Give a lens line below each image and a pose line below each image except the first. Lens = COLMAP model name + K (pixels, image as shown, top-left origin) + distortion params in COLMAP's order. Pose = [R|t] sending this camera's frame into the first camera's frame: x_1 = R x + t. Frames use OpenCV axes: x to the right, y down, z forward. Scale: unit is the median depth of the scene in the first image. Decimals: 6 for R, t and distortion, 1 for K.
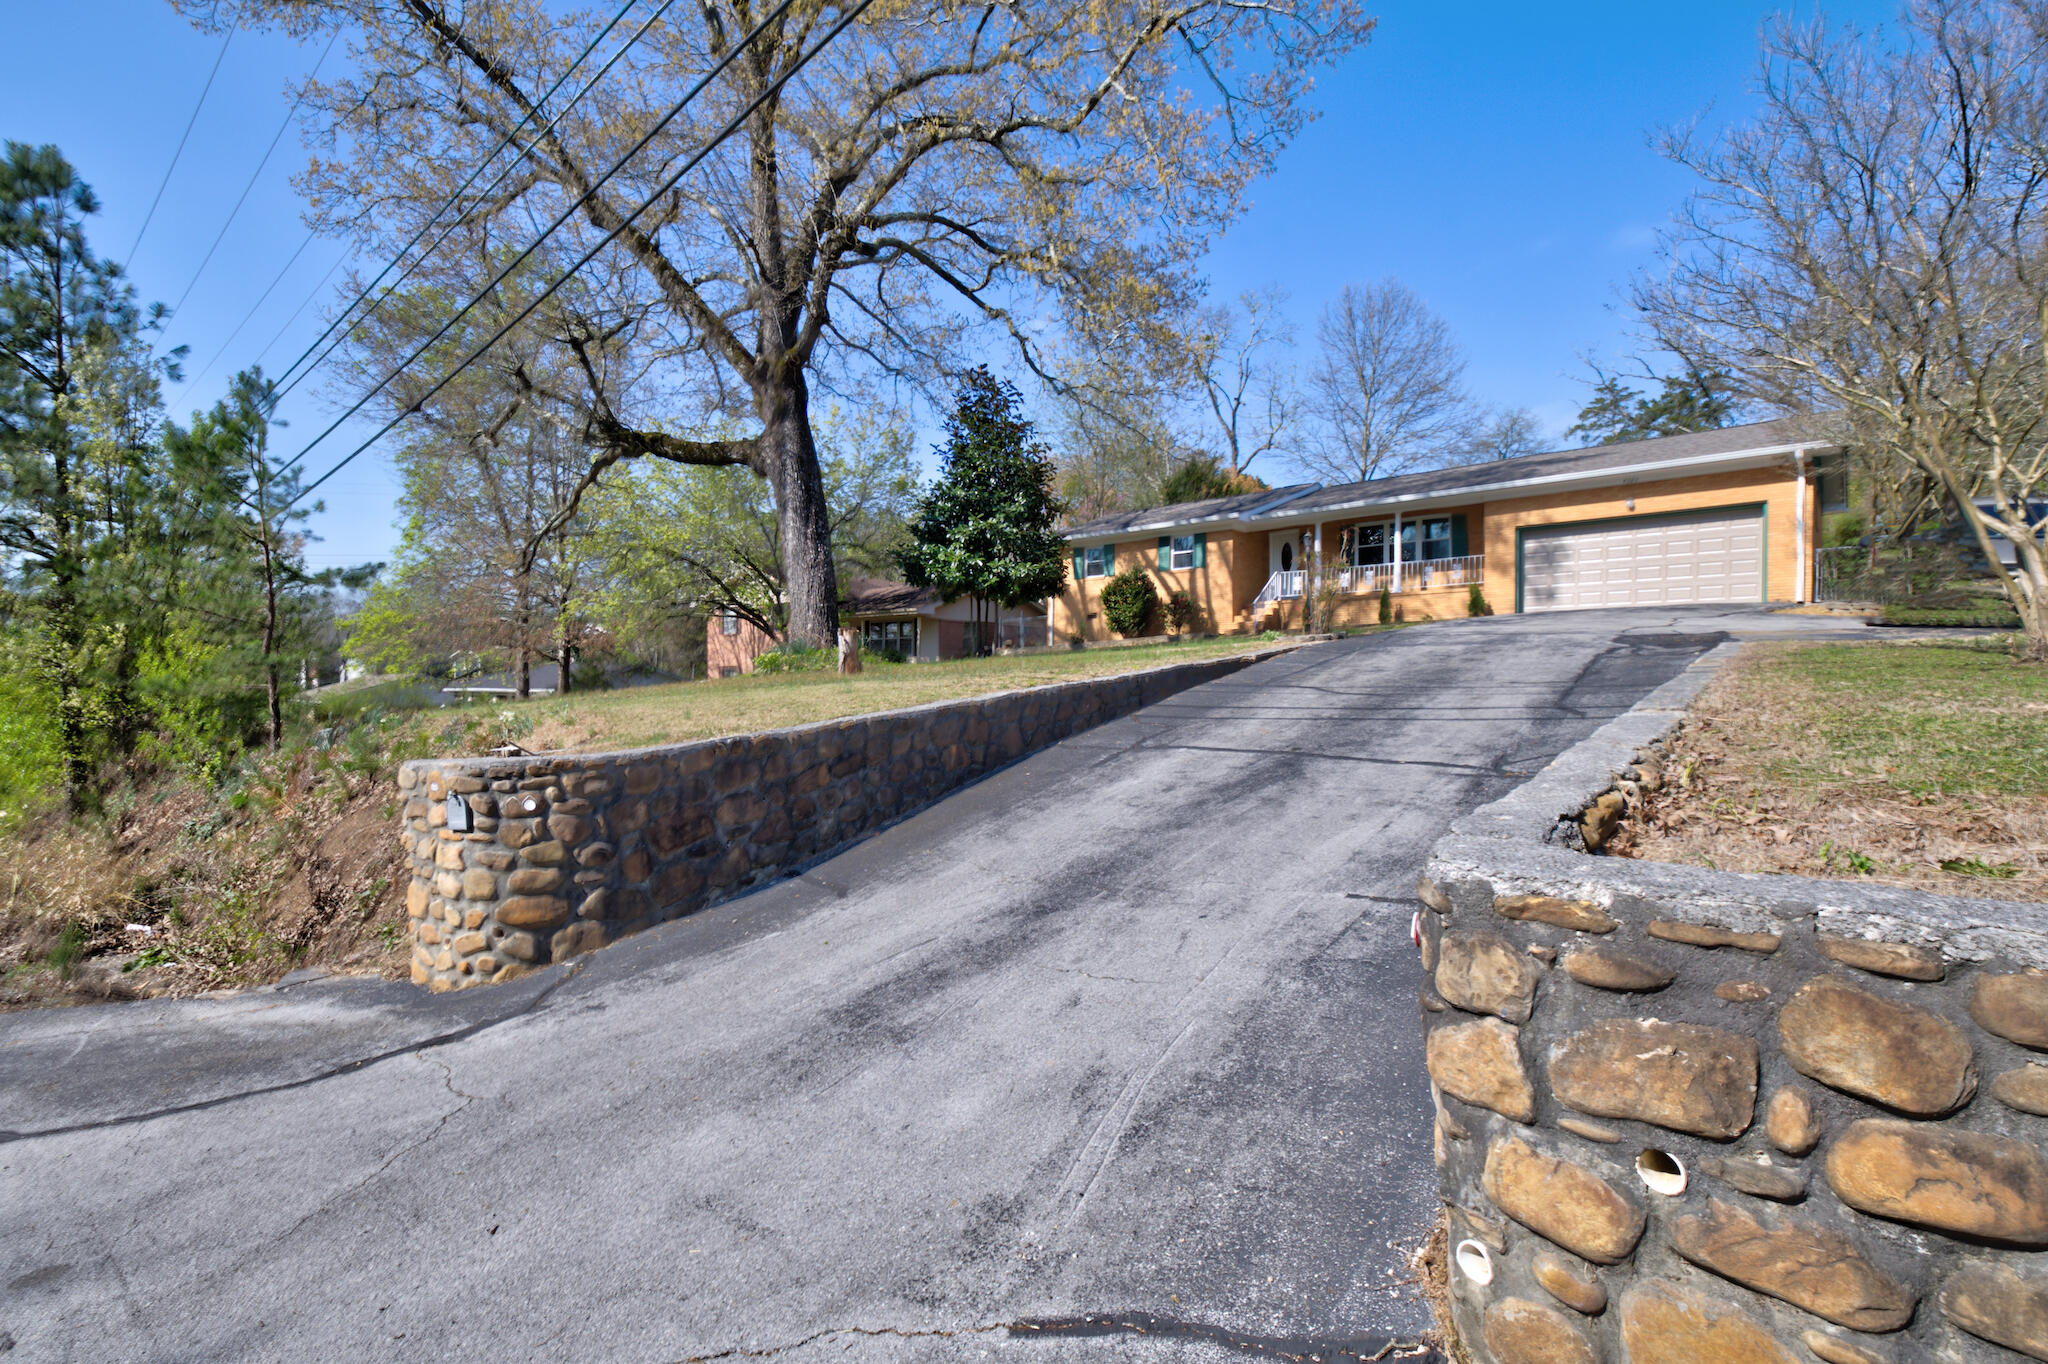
lens RADIAL K [[908.5, 0, 1024.0], [0, 908.5, 682.0], [0, 0, 1]] dist [0.017863, -0.000193]
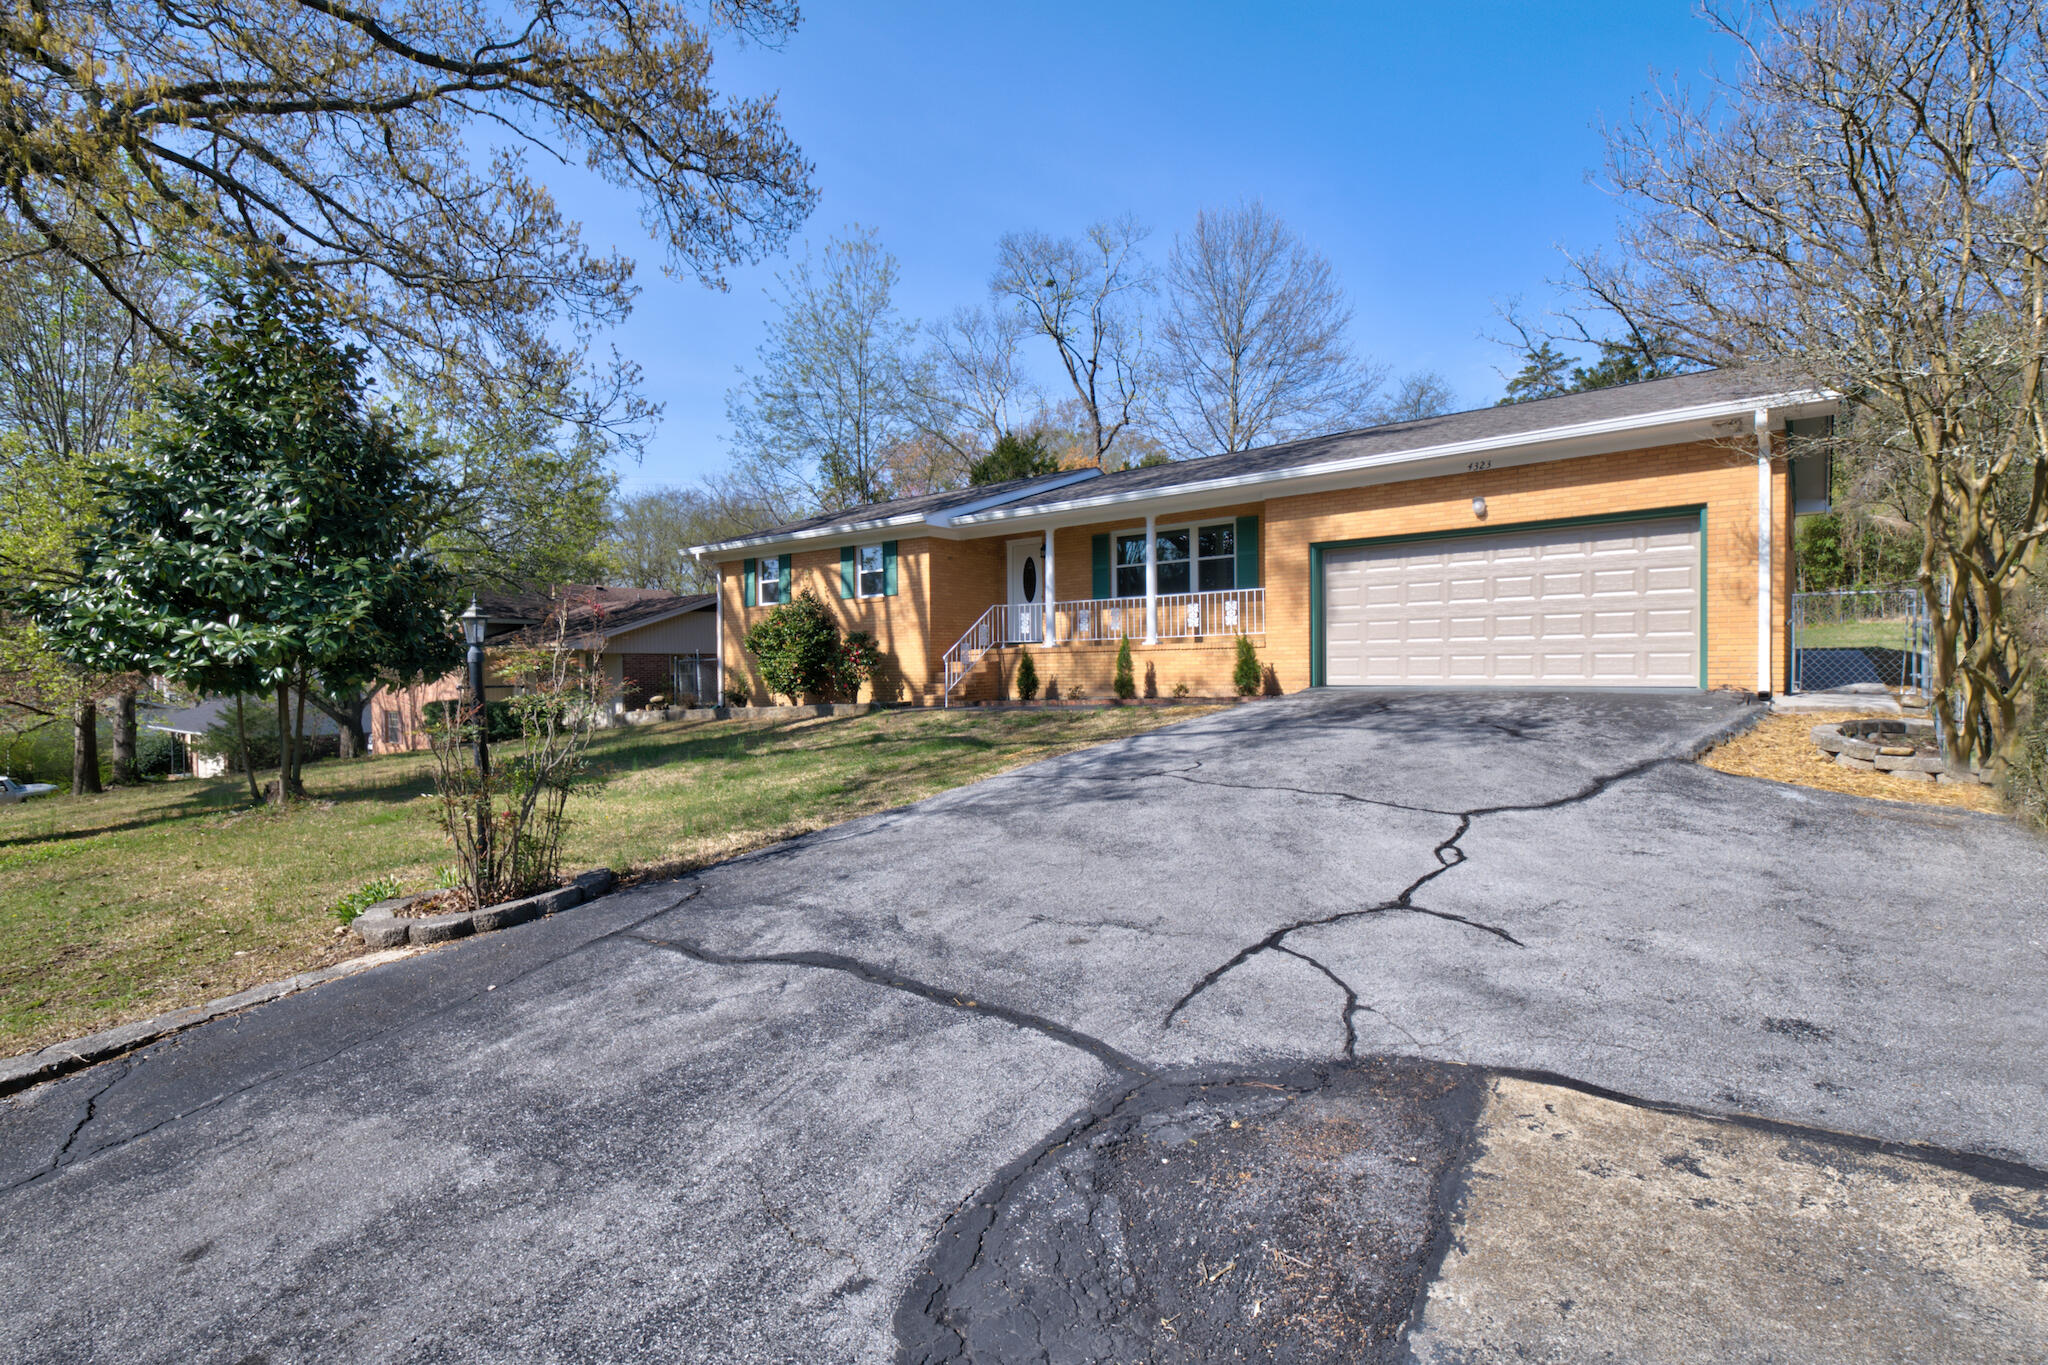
lens RADIAL K [[911.1, 0, 1082.0], [0, 911.1, 673.7], [0, 0, 1]] dist [0.033711, 0.000097]
pose [[0.997312, -0.013027, 0.072108, 0.280152], [0.012435, 0.999885, 0.008651, -0.073968], [-0.072213, -0.007731, 0.997359, 0.336527]]
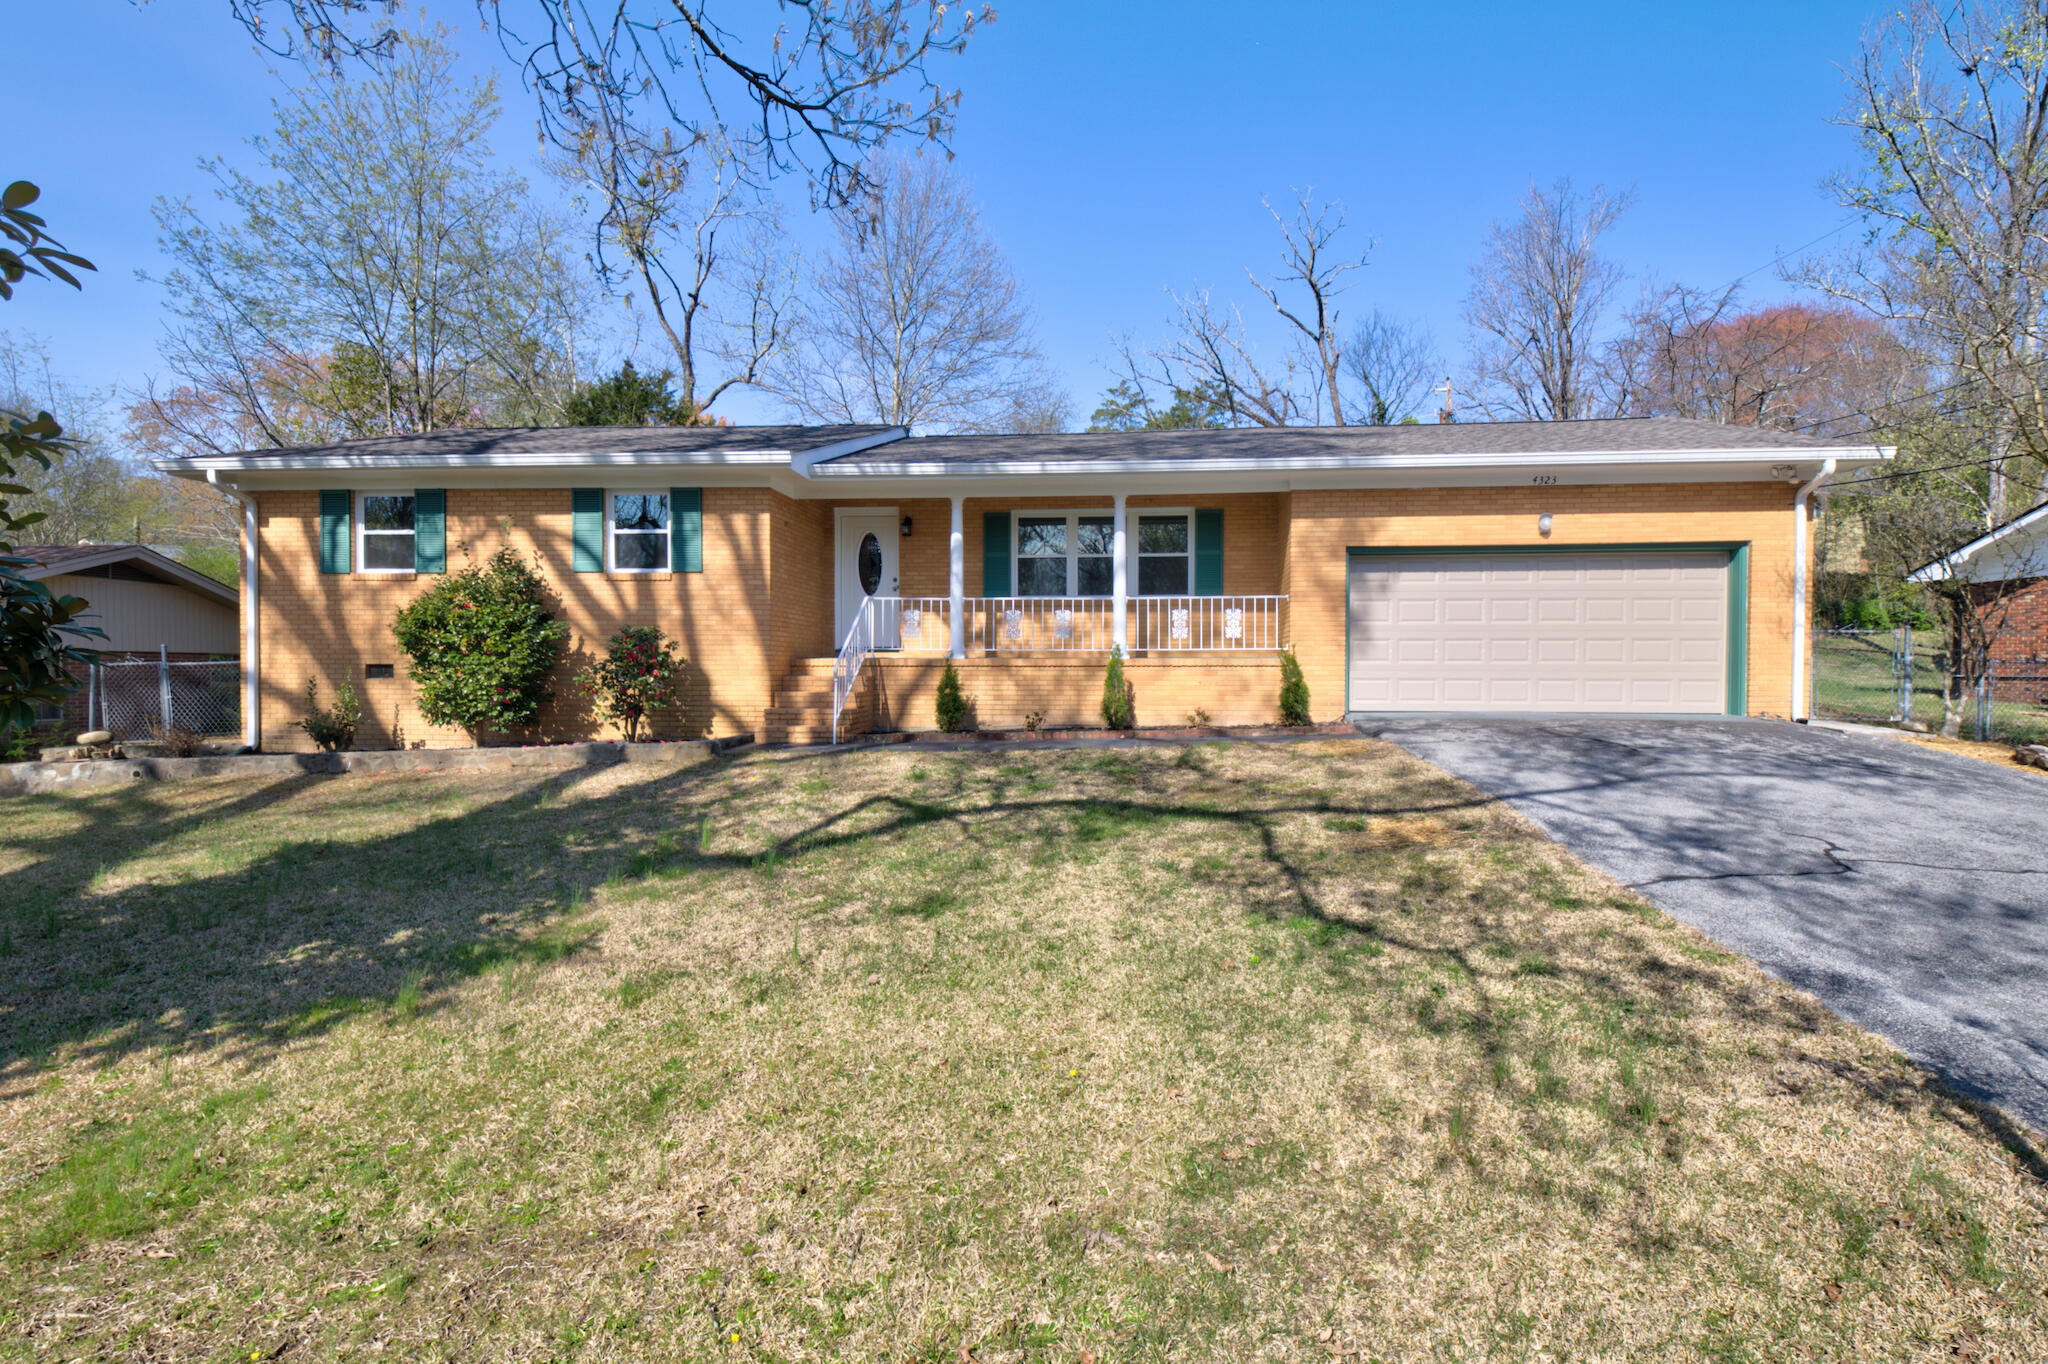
lens RADIAL K [[963.9, 0, 1050.6], [0, 963.9, 676.0], [0, 0, 1]] dist [0.017514, -0.000070]
pose [[0.807931, 0.004443, 0.589260, 0.067452], [-0.001912, 0.999986, -0.004919, -0.076174], [-0.589274, 0.002848, 0.807928, 0.537177]]
